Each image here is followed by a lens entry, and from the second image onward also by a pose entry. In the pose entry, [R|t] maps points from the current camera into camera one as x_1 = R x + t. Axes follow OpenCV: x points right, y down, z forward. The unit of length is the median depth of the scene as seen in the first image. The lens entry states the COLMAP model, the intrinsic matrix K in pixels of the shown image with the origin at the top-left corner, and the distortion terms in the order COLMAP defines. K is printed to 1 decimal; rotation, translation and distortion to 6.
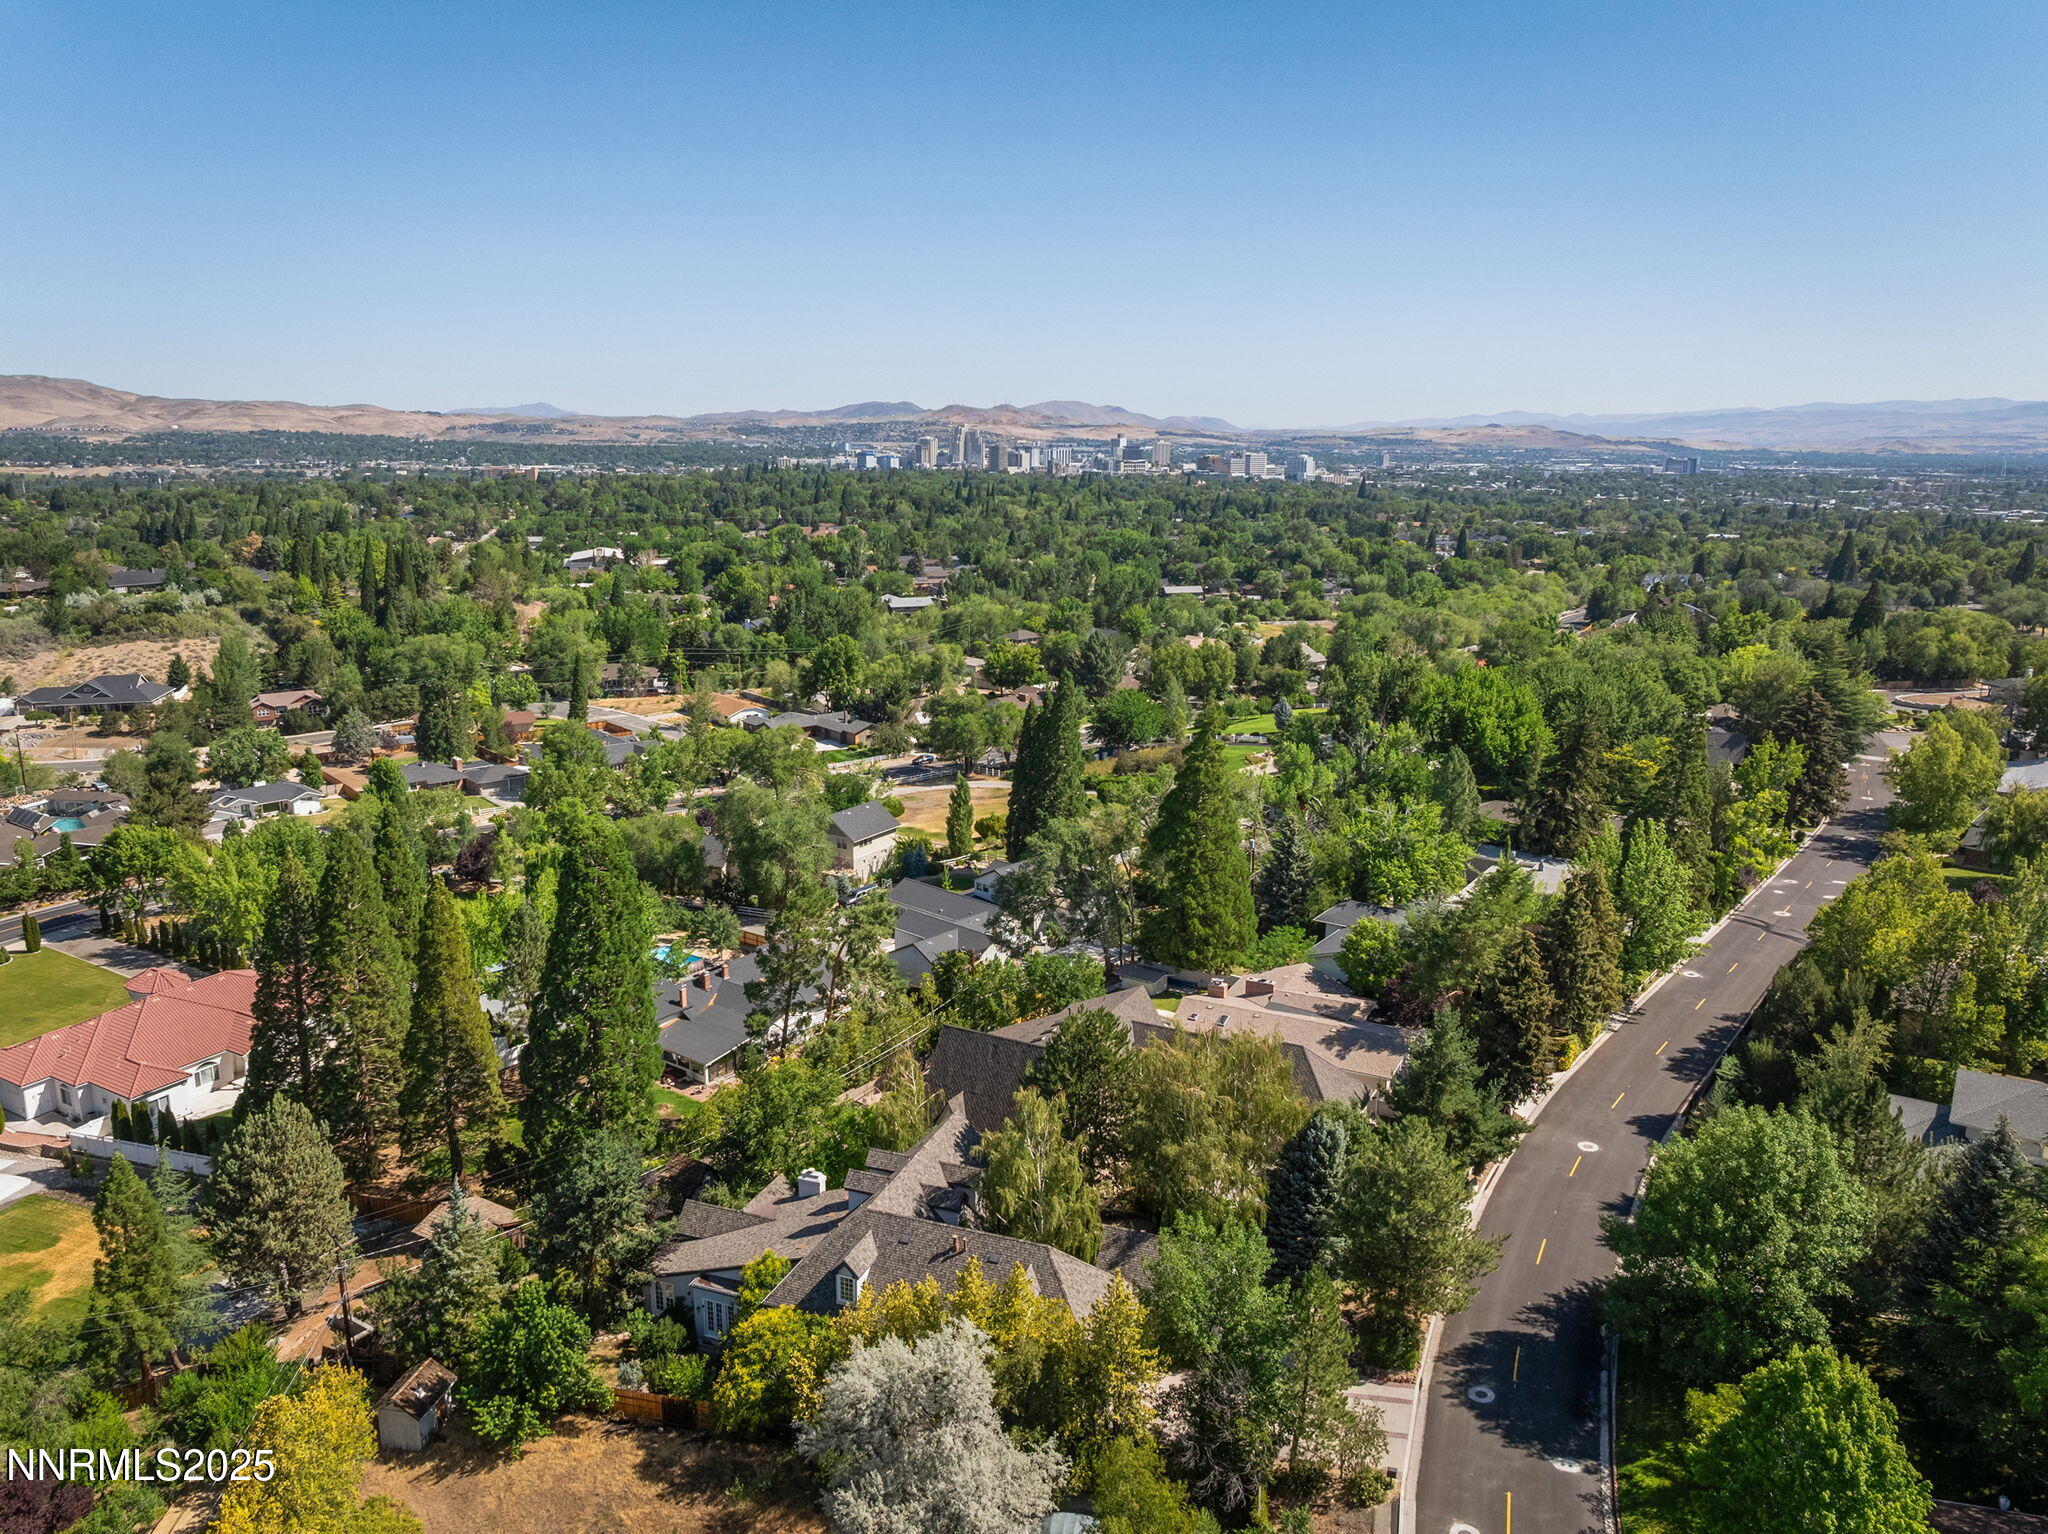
lens RADIAL K [[1433.4, 0, 1012.5], [0, 1433.4, 770.8], [0, 0, 1]] dist [-0.033375, -0.008686]
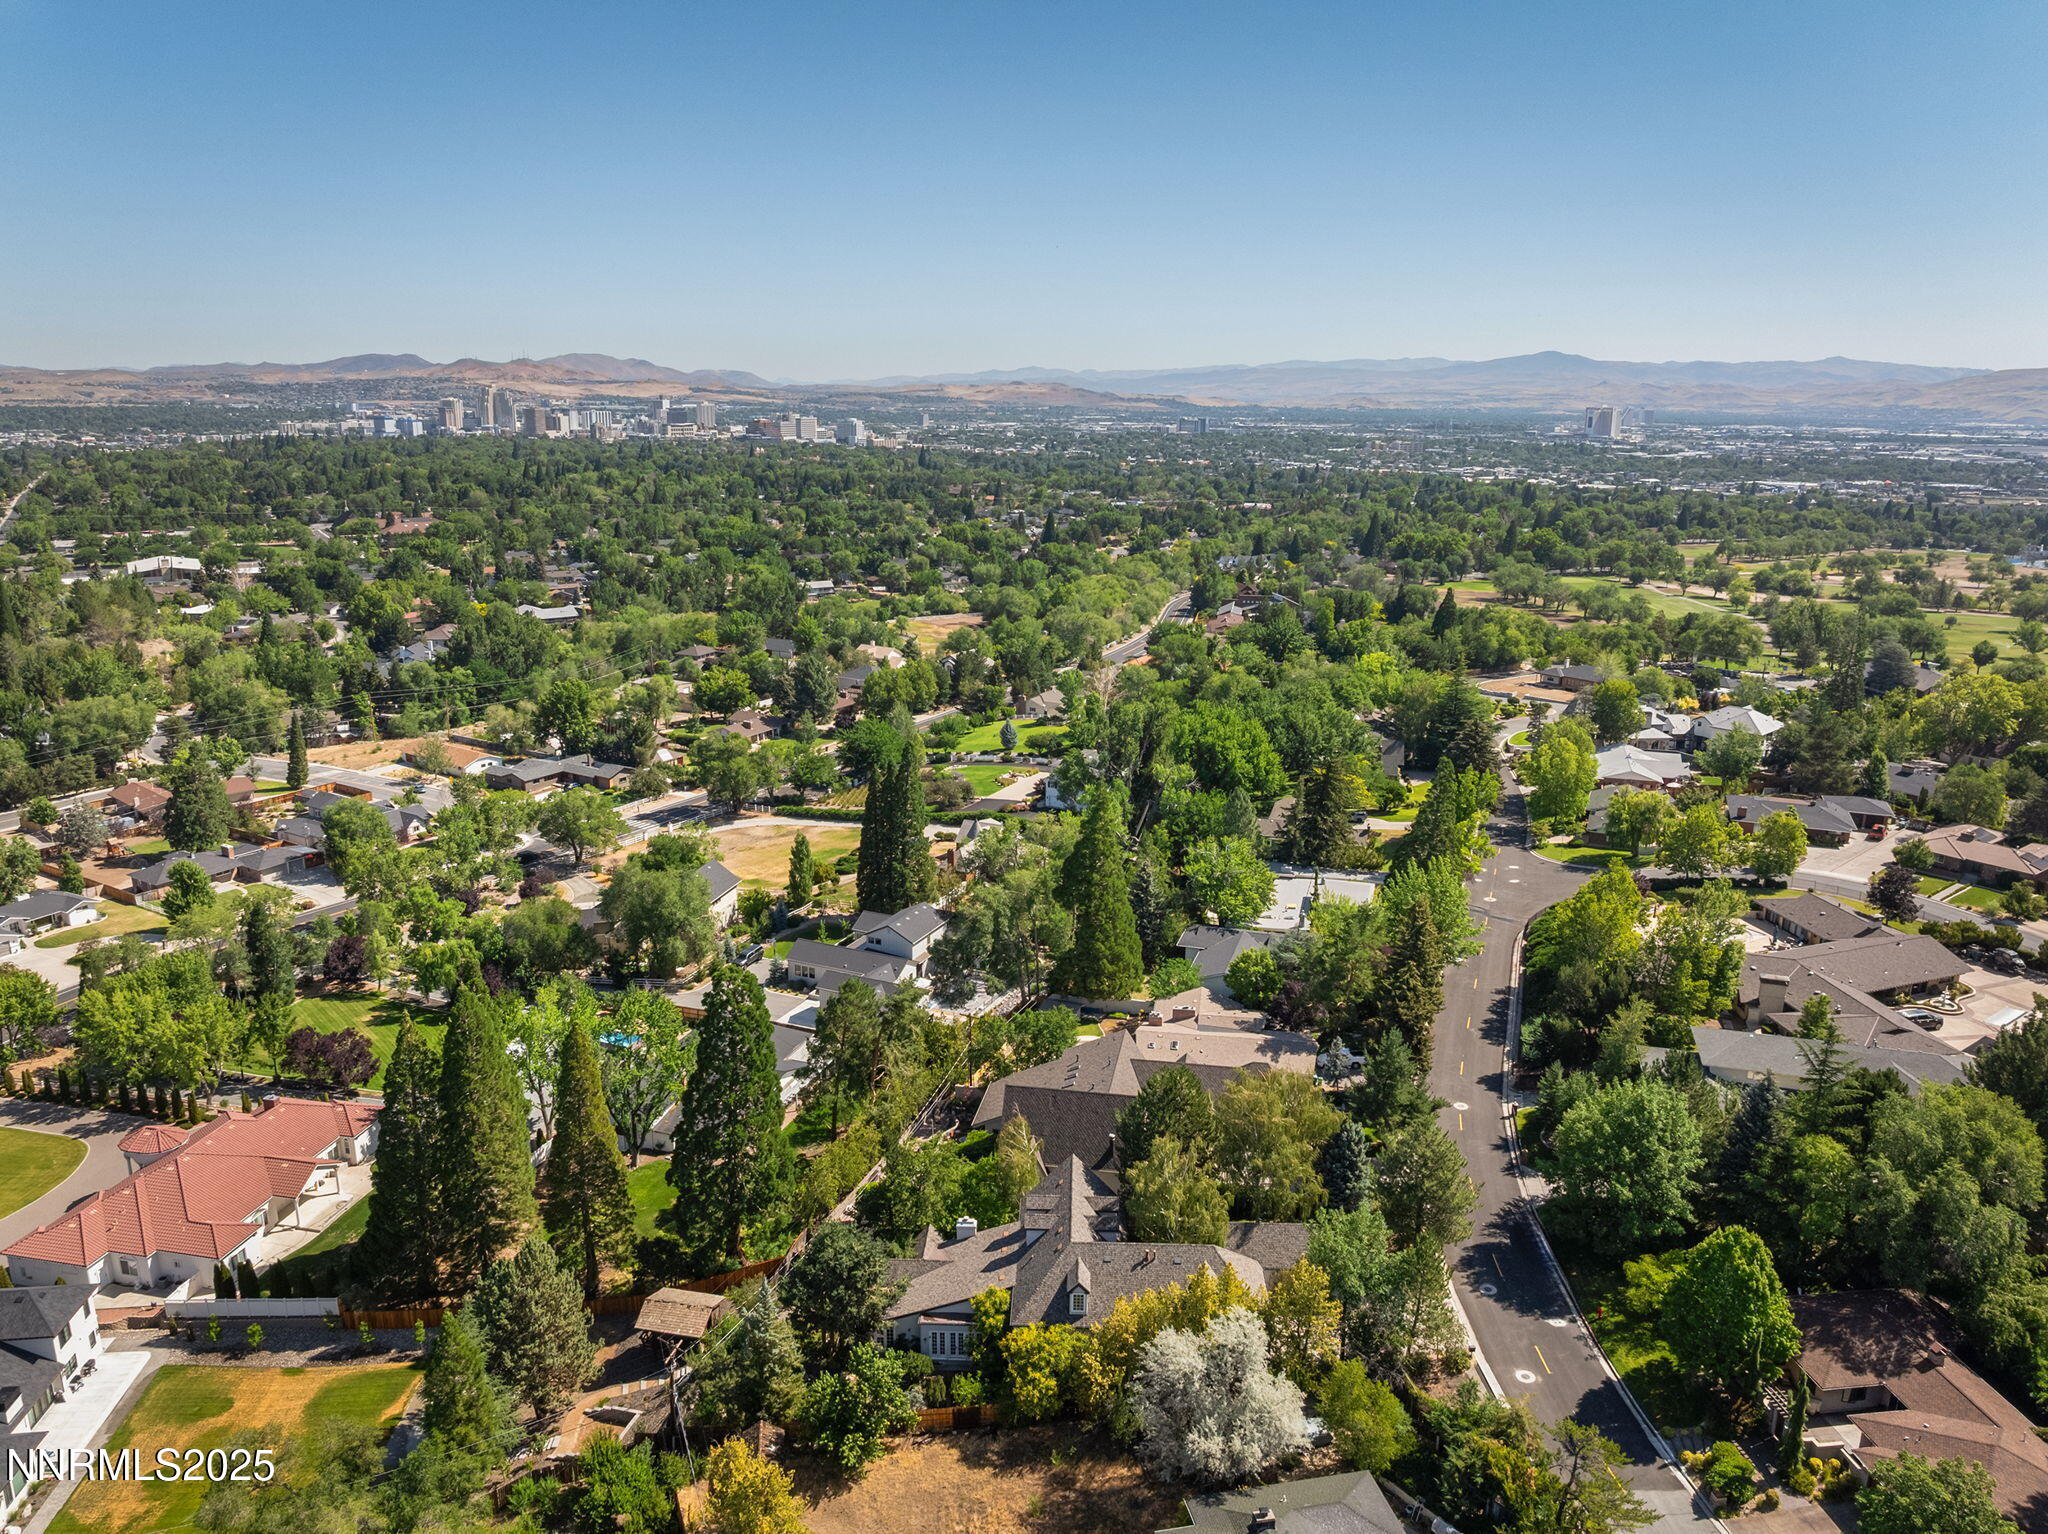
lens RADIAL K [[1433.4, 0, 1012.5], [0, 1433.4, 770.8], [0, 0, 1]] dist [-0.033375, -0.008686]
pose [[0.947446, -0.079763, 0.309814, -0.116496], [0.068699, 0.996554, 0.046480, -0.044983], [-0.312454, -0.022753, 0.949661, -0.057780]]
